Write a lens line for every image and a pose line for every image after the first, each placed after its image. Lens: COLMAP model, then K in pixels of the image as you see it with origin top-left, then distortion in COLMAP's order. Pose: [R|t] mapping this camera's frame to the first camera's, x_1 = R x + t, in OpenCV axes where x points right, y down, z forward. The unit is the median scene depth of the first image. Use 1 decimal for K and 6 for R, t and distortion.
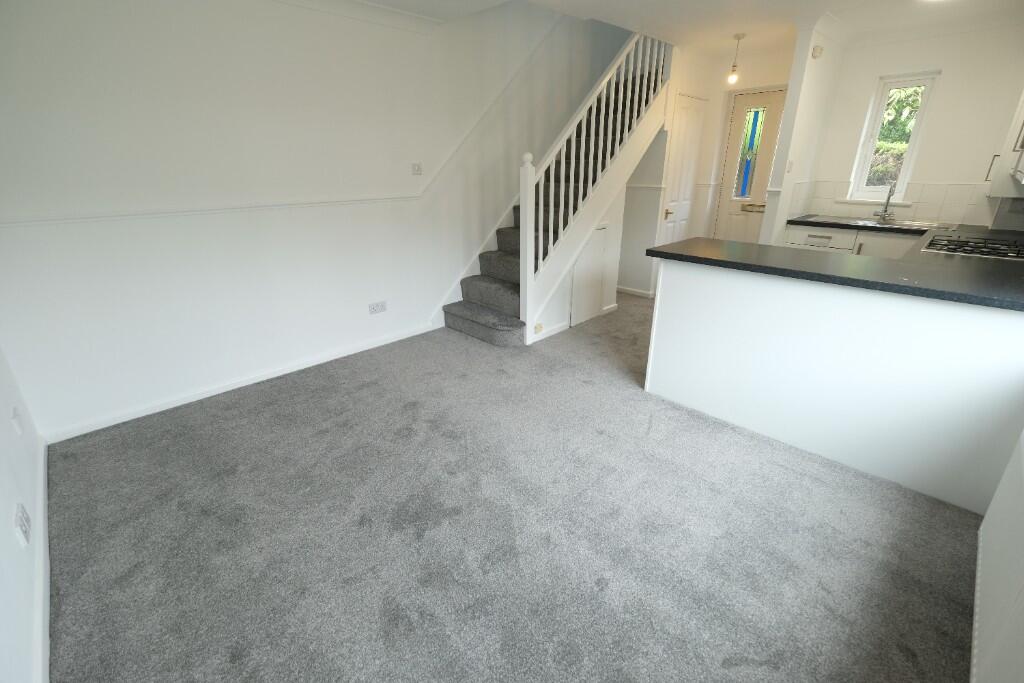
lens RADIAL K [[445.0, 0, 512.0], [0, 445.0, 341.5], [0, 0, 1]] dist [-0.003255, 0.000663]
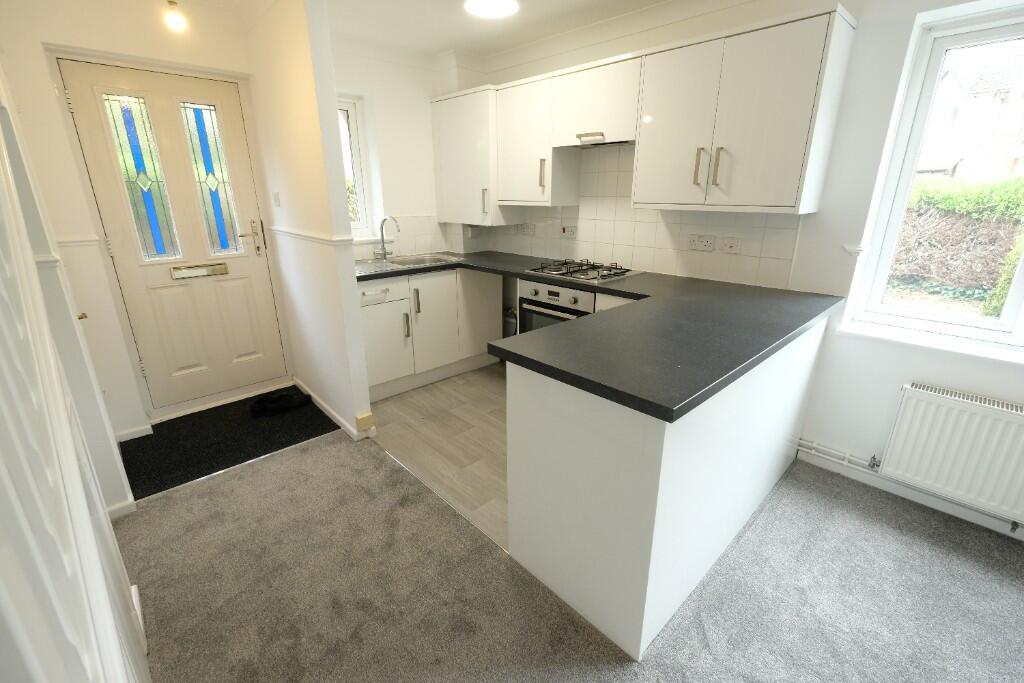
lens RADIAL K [[447.9, 0, 512.0], [0, 447.9, 341.5], [0, 0, 1]] dist [0.000314, 0.000022]
pose [[0.023644, -0.309873, 0.950484, -0.051278], [0.373852, 0.884510, 0.279064, -0.327121], [-0.927187, 0.348742, 0.136760, 0.812131]]
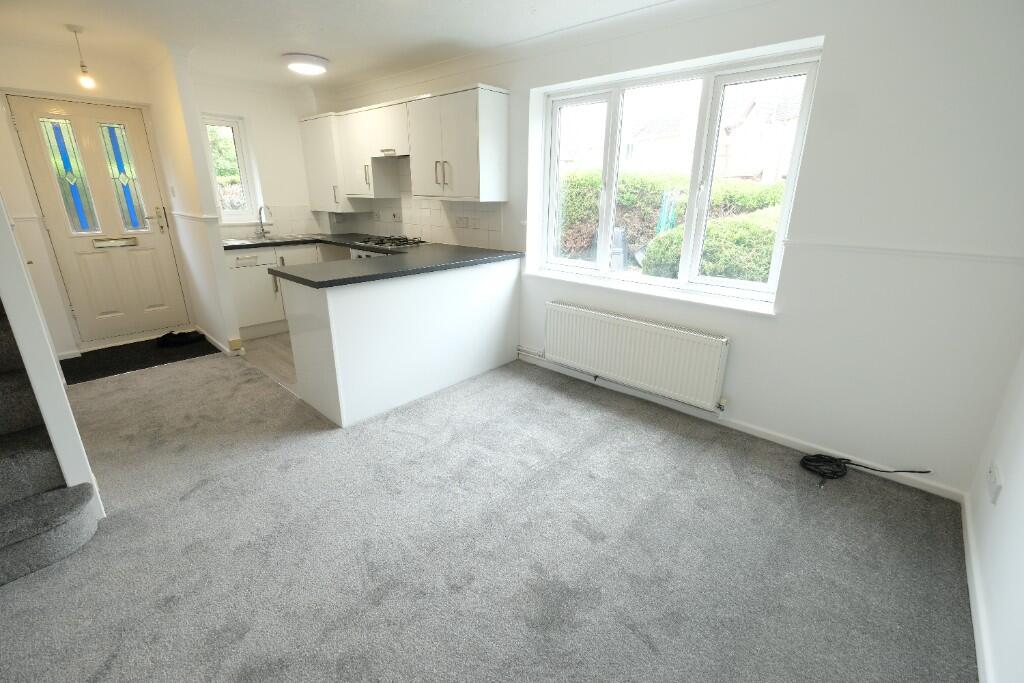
lens RADIAL K [[445.0, 0, 512.0], [0, 445.0, 341.5], [0, 0, 1]] dist [-0.003255, 0.000663]
pose [[-0.056003, -0.312344, 0.948317, -0.475260], [0.364930, 0.877687, 0.310632, -0.180549], [-0.929349, 0.363465, 0.064831, 0.471553]]
